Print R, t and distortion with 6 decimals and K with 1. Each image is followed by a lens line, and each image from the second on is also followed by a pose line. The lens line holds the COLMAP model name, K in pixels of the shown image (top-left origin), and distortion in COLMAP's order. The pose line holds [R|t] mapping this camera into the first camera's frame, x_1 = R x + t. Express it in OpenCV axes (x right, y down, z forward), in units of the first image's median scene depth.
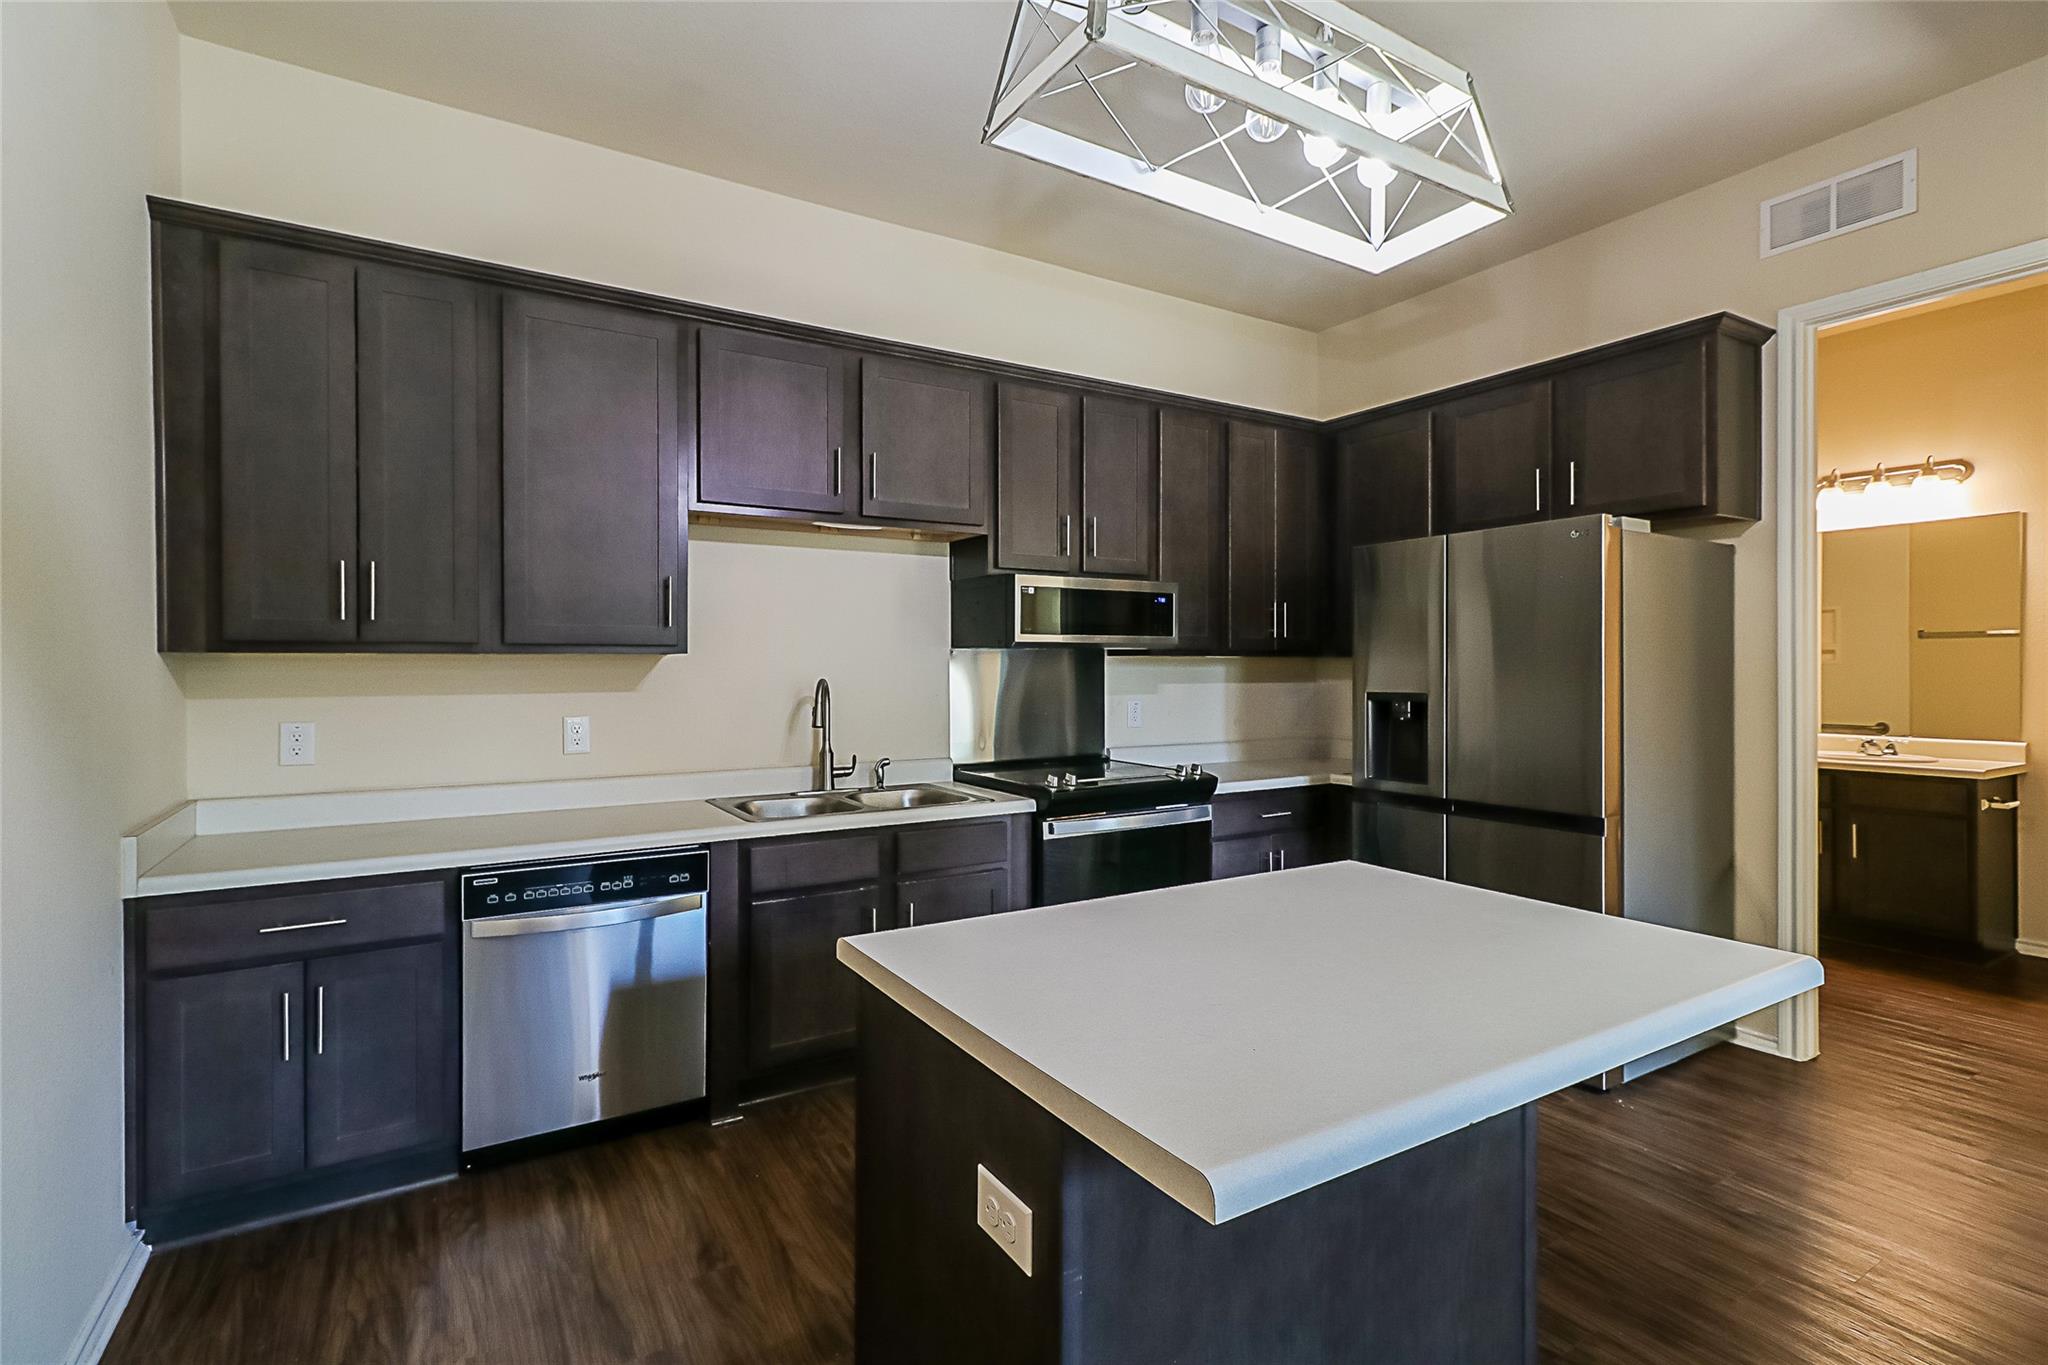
lens RADIAL K [[971.5, 0, 1028.8], [0, 971.5, 663.3], [0, 0, 1]] dist [-0.000297, -0.000427]
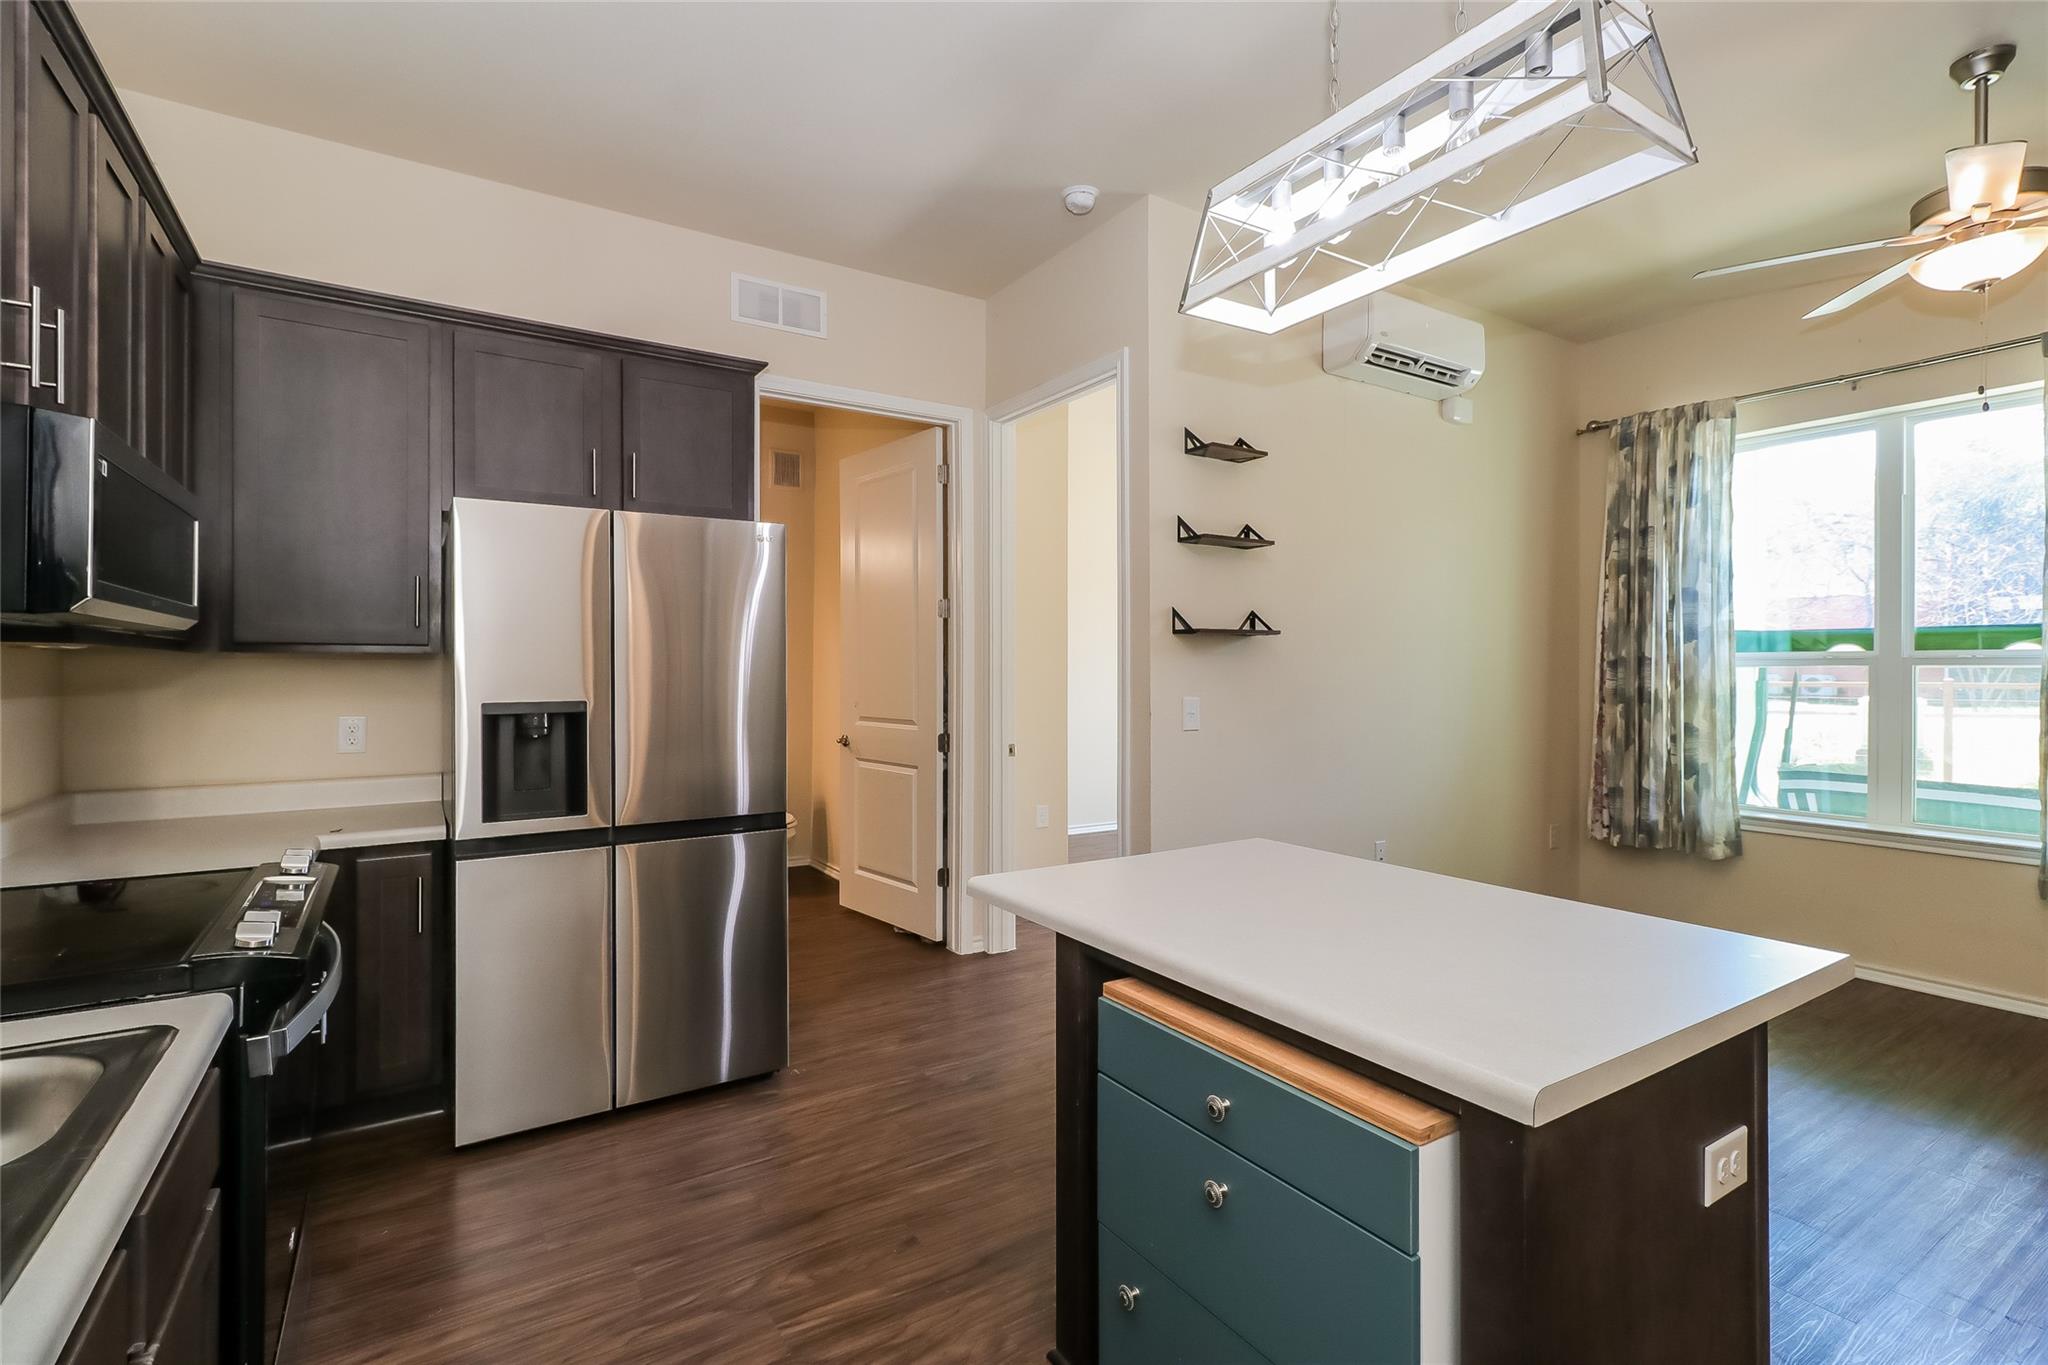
lens RADIAL K [[954.4, 0, 1013.7], [0, 954.4, 668.5], [0, 0, 1]] dist [0.000897, 0.000144]
pose [[-0.004726, 0.000853, 0.999988, -0.409612], [-0.005522, 0.999984, -0.000879, 0.002285], [-0.999974, -0.005526, -0.004721, 0.683137]]
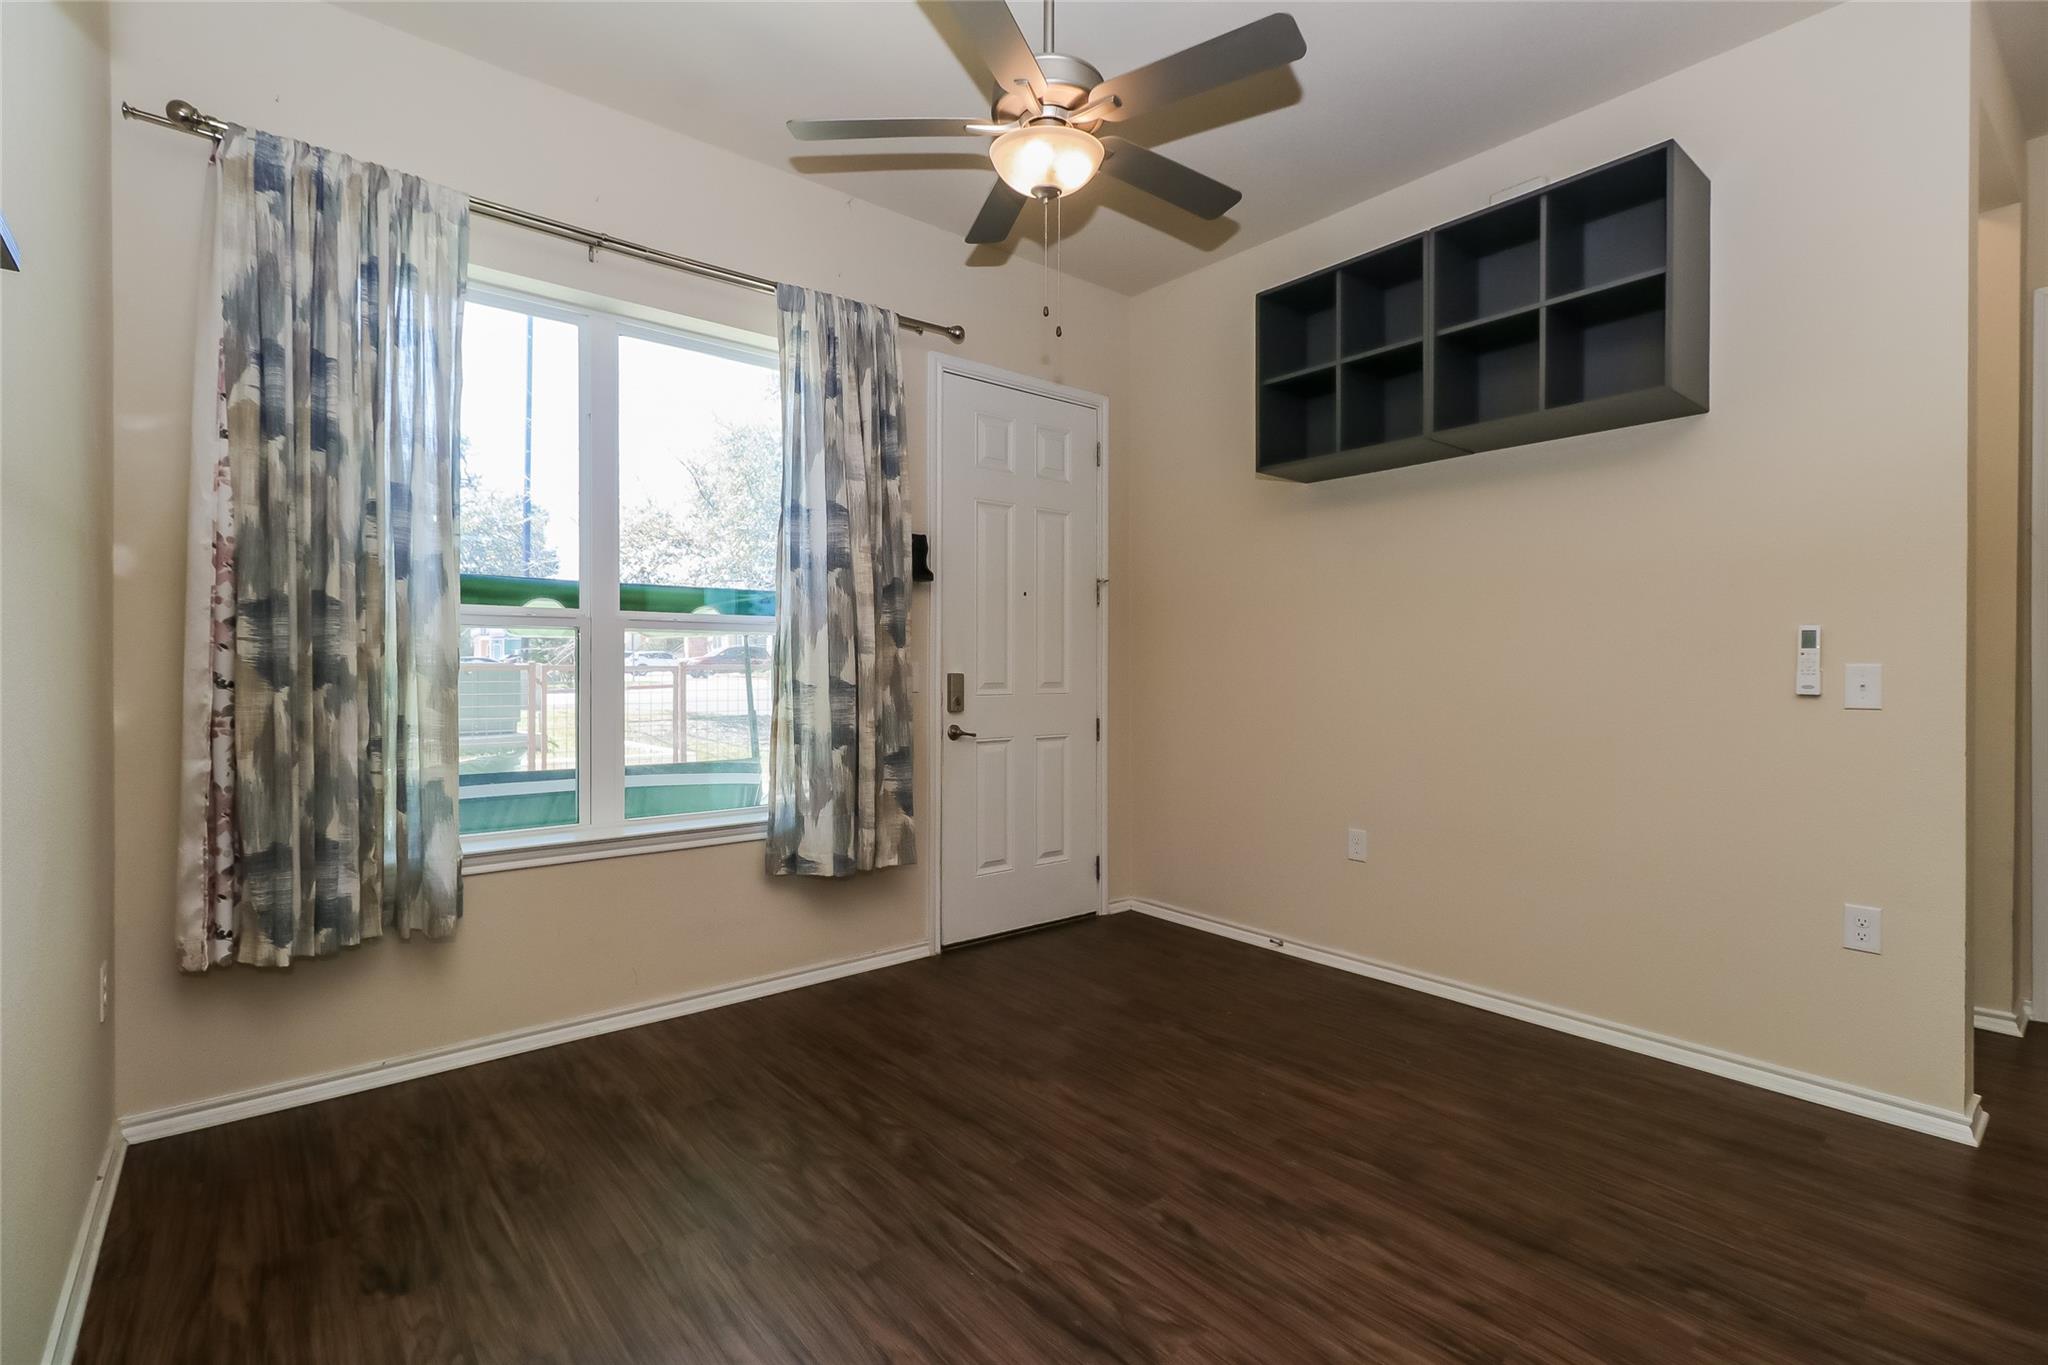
lens RADIAL K [[937.7, 0, 1020.8], [0, 937.7, 675.1], [0, 0, 1]] dist [0.004659, 0.000363]
pose [[-0.989215, -0.000465, -0.146470, 0.511108], [-0.001008, 0.999993, 0.003632, 0.034967], [0.146467, 0.003741, -0.989208, 0.573112]]
